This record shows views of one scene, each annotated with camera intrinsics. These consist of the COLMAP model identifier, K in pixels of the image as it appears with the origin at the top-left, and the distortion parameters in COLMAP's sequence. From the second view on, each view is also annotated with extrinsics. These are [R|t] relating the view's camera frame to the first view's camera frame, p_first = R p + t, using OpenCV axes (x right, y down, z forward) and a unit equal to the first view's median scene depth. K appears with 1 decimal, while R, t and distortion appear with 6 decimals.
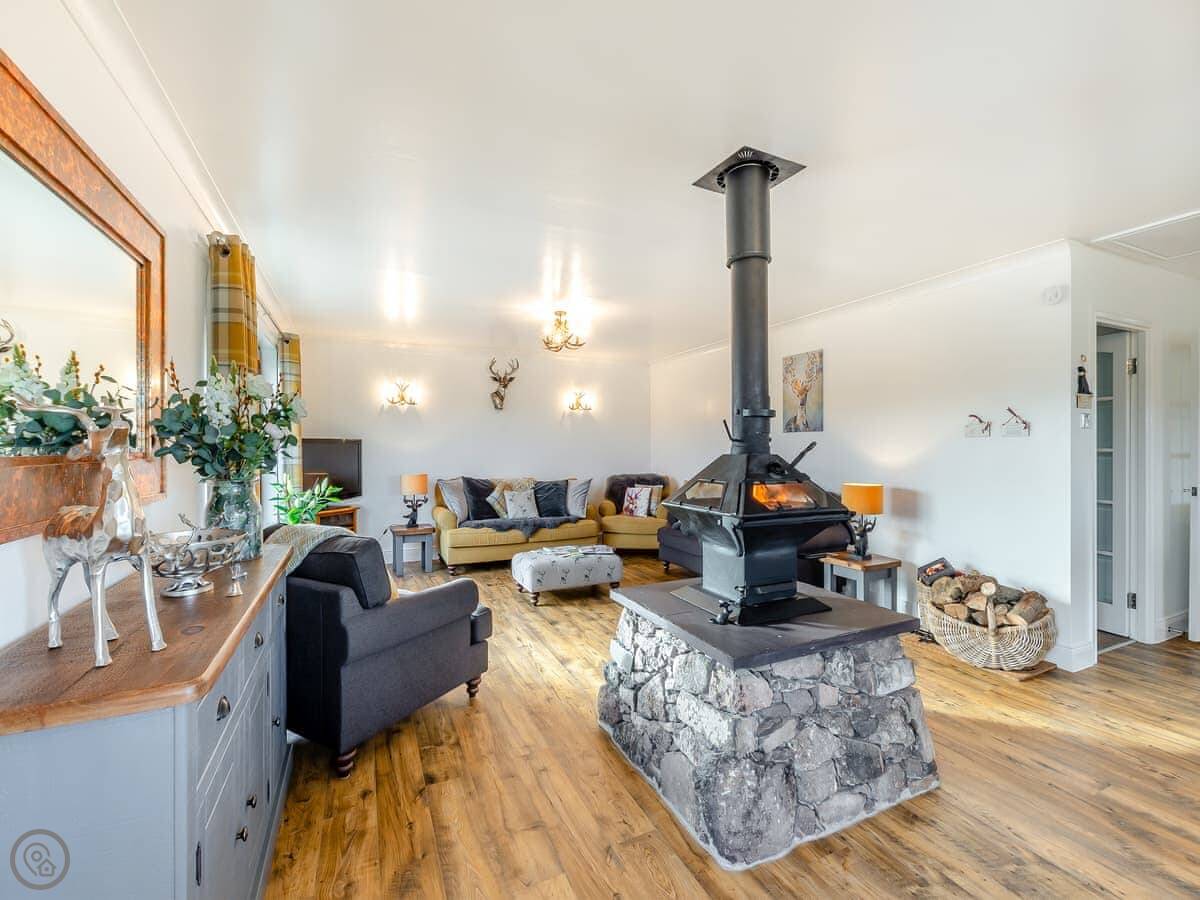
lens RADIAL K [[521.3, 0, 604.2], [0, 521.3, 452.2], [0, 0, 1]] dist [0.001056, -0.000051]
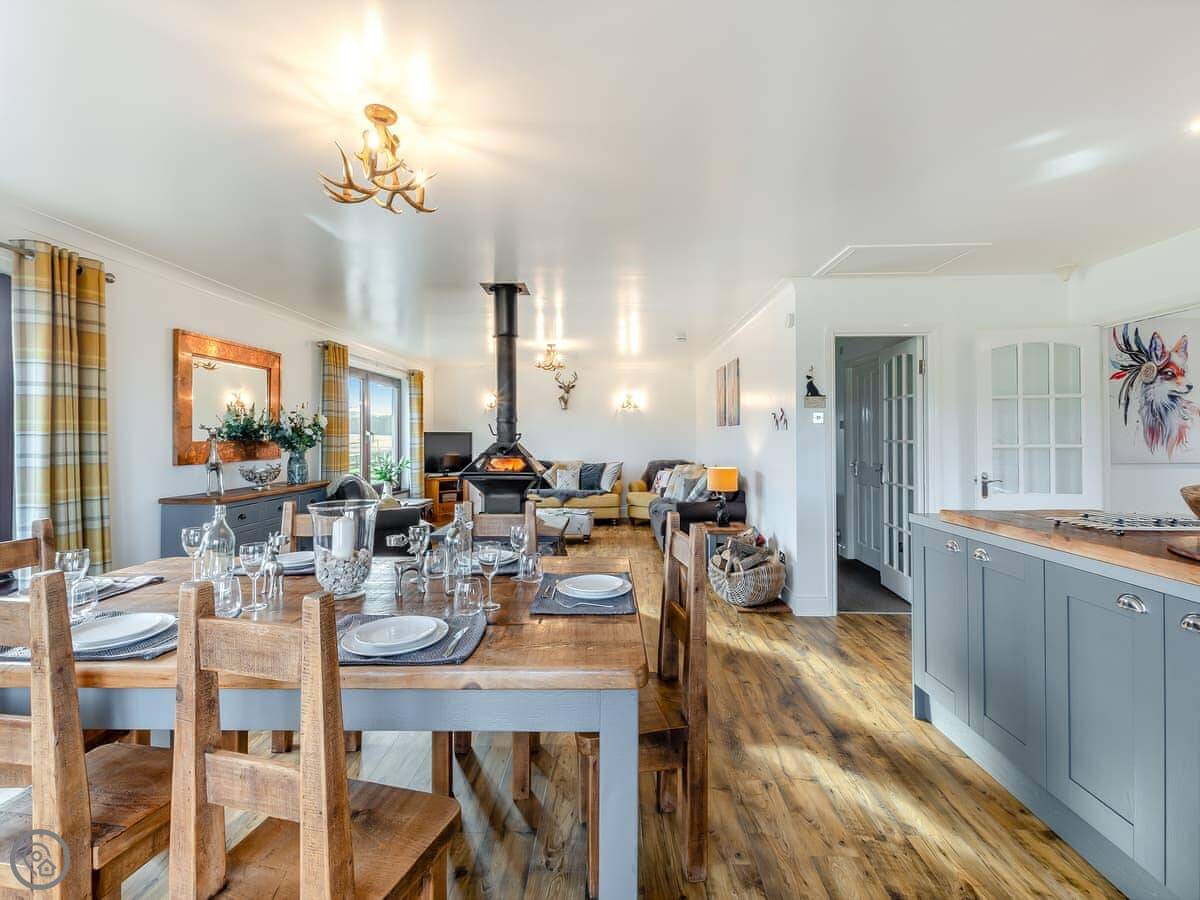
lens RADIAL K [[527.5, 0, 603.6], [0, 527.5, 434.4], [0, 0, 1]] dist [0.000249, -0.000016]
pose [[0.896162, -0.002076, -0.443722, 1.013124], [-0.003819, 0.999916, -0.012392, -0.002717], [0.443711, 0.012800, 0.896079, -0.356011]]
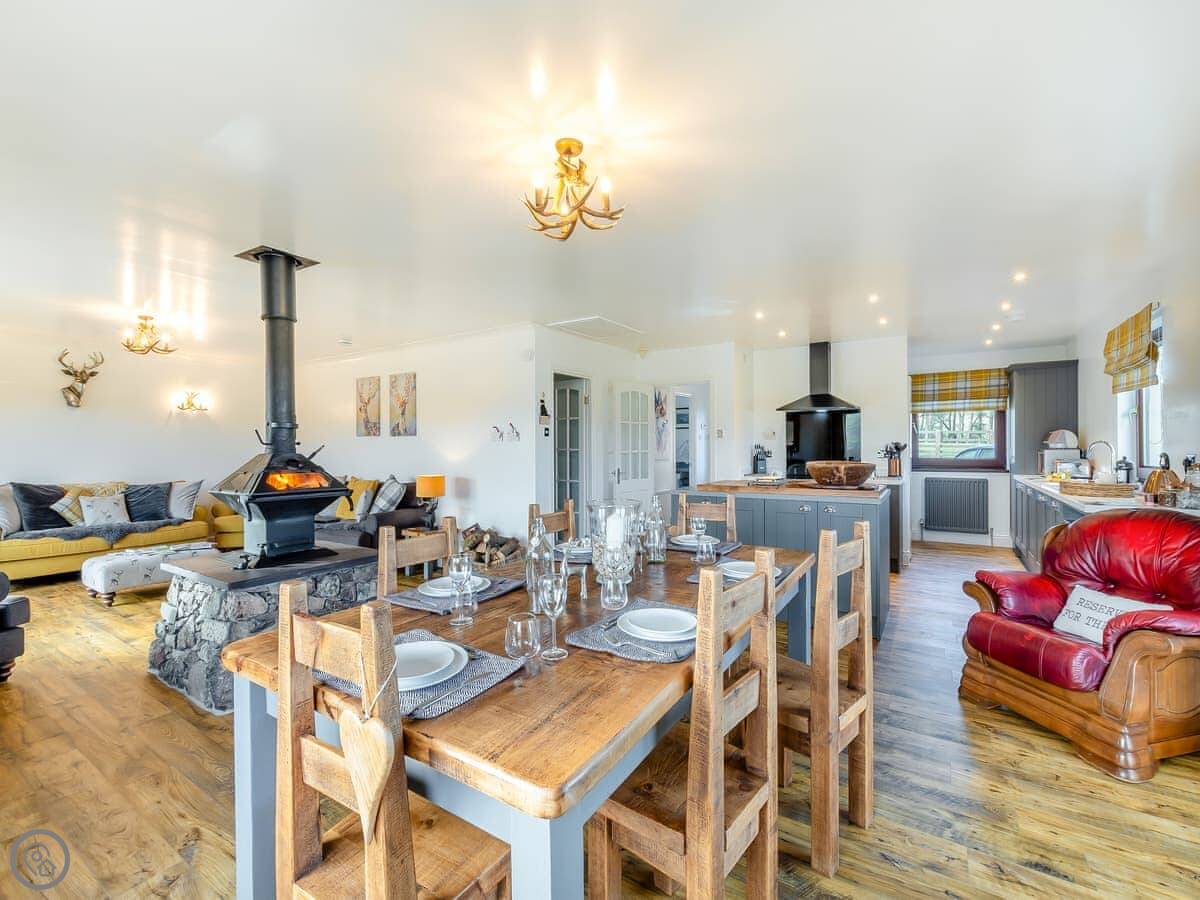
lens RADIAL K [[519.9, 0, 608.0], [0, 519.9, 447.5], [0, 0, 1]] dist [-0.000330, -0.000541]
pose [[0.846135, -0.001823, 0.532966, 0.203906], [0.006997, 0.999946, -0.007687, 0.002919], [-0.532923, 0.010233, 0.846102, -0.502857]]
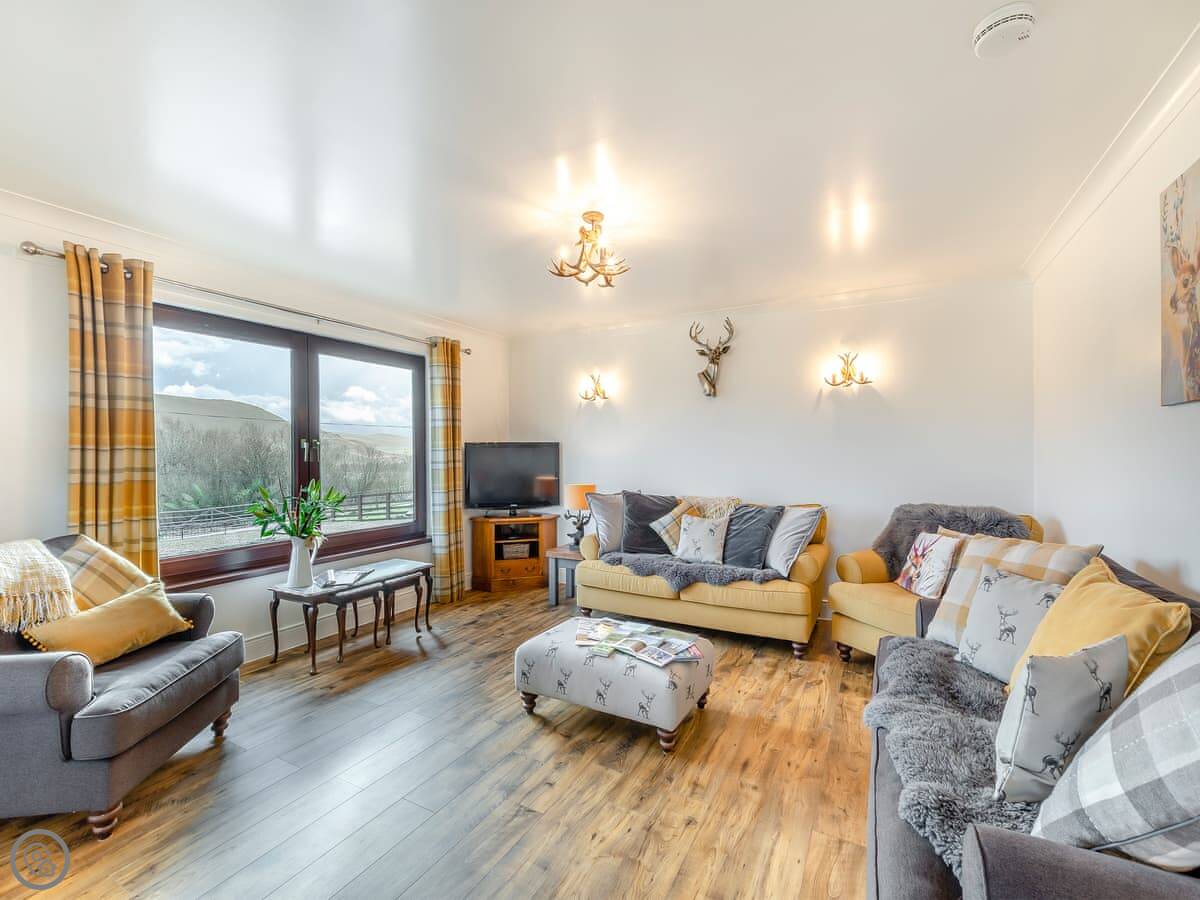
lens RADIAL K [[521.3, 0, 604.2], [0, 521.3, 452.2], [0, 0, 1]] dist [0.001056, -0.000051]
pose [[0.591945, -0.001134, -0.805978, 0.563772], [-0.000767, 0.999998, -0.001971, -0.011636], [0.805978, 0.001784, 0.591943, 0.978267]]
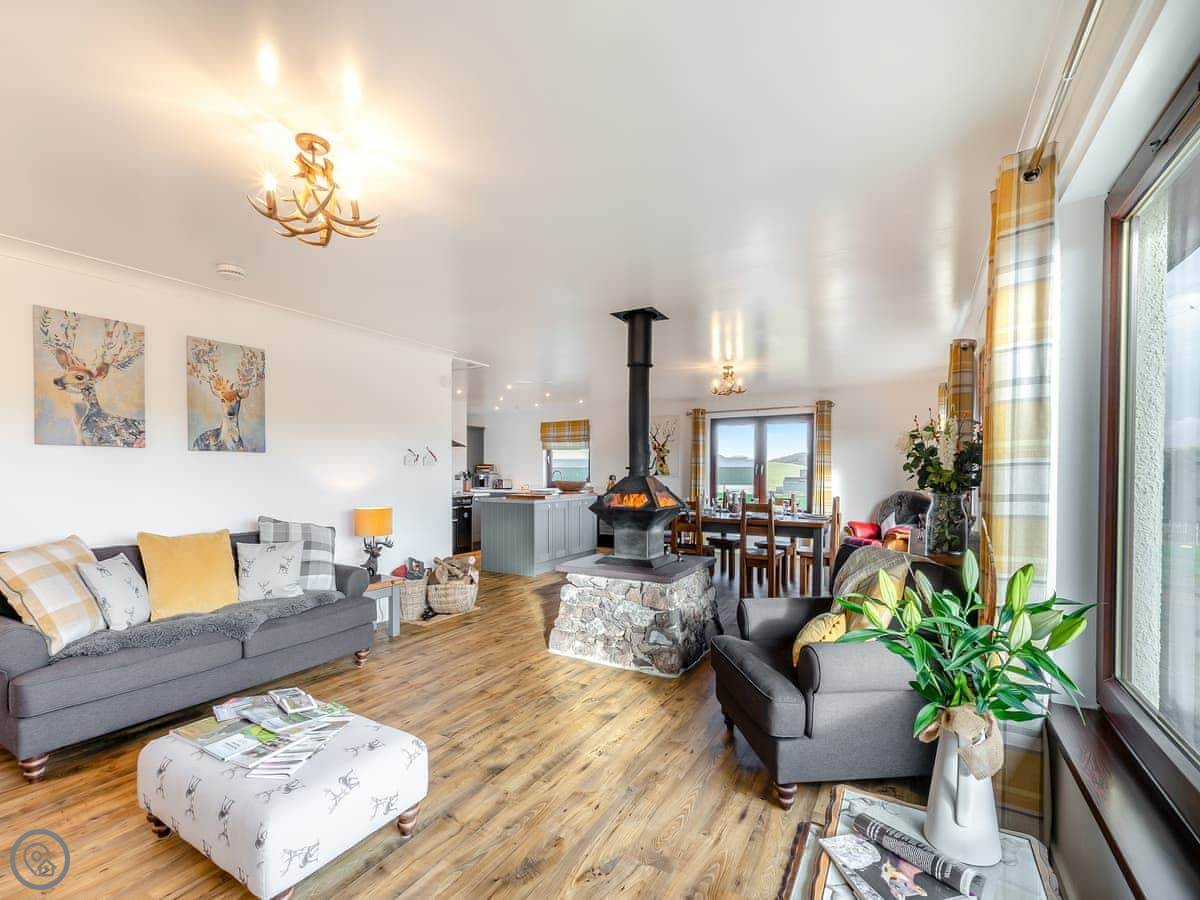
lens RADIAL K [[521.5, 0, 598.6], [0, 521.5, 478.4], [0, 0, 1]] dist [-0.000015, -0.000036]
pose [[-0.554491, -0.008234, 0.832149, -0.805702], [0.007760, 0.999856, 0.015064, -0.012269], [-0.832153, 0.014811, -0.554348, 1.522181]]
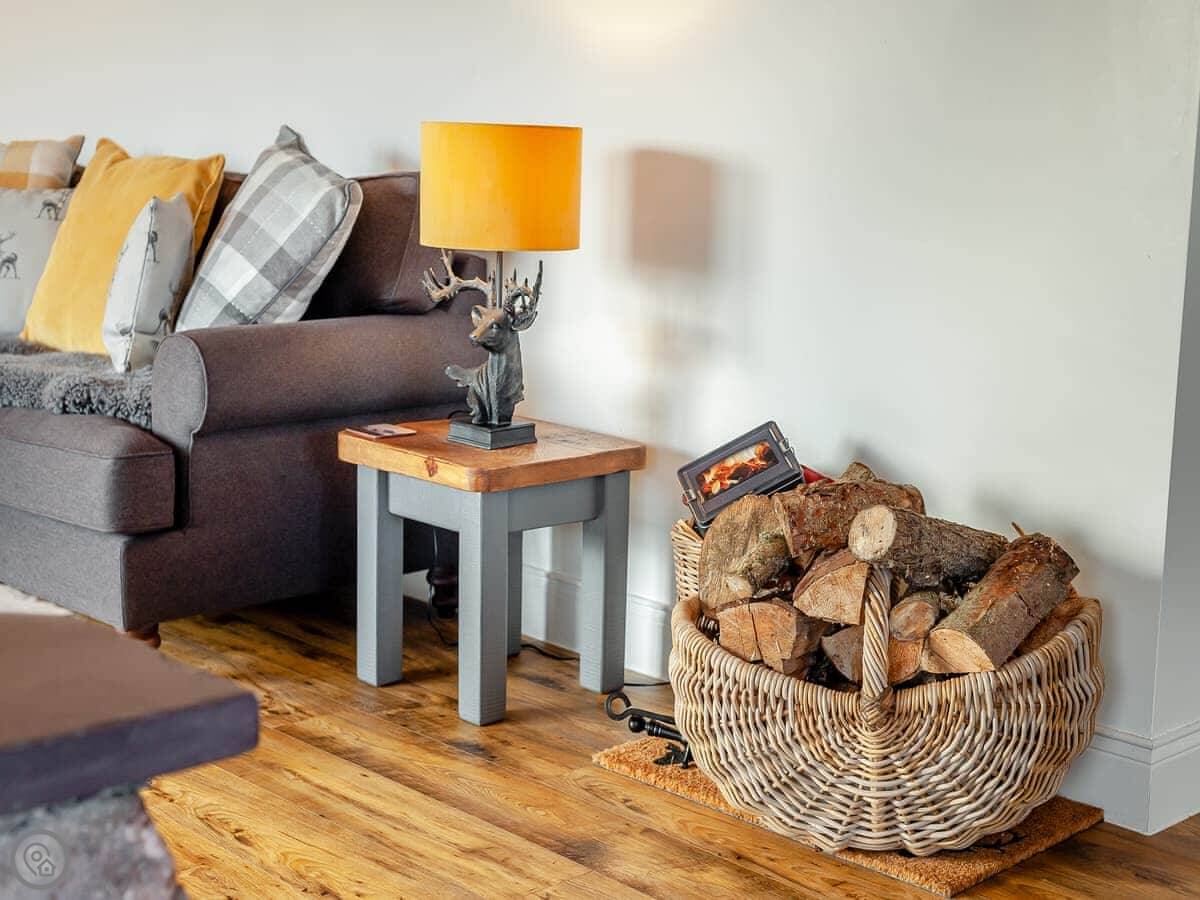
lens RADIAL K [[1815.1, 0, 600.5], [0, 1815.1, 475.3], [0, 0, 1]] dist [-0.015378, -0.077719]
pose [[0.946241, -0.033092, 0.321766, 0.345505], [-0.024998, 0.984297, 0.174744, 0.093541], [-0.322496, -0.173393, 0.930554, 0.274690]]
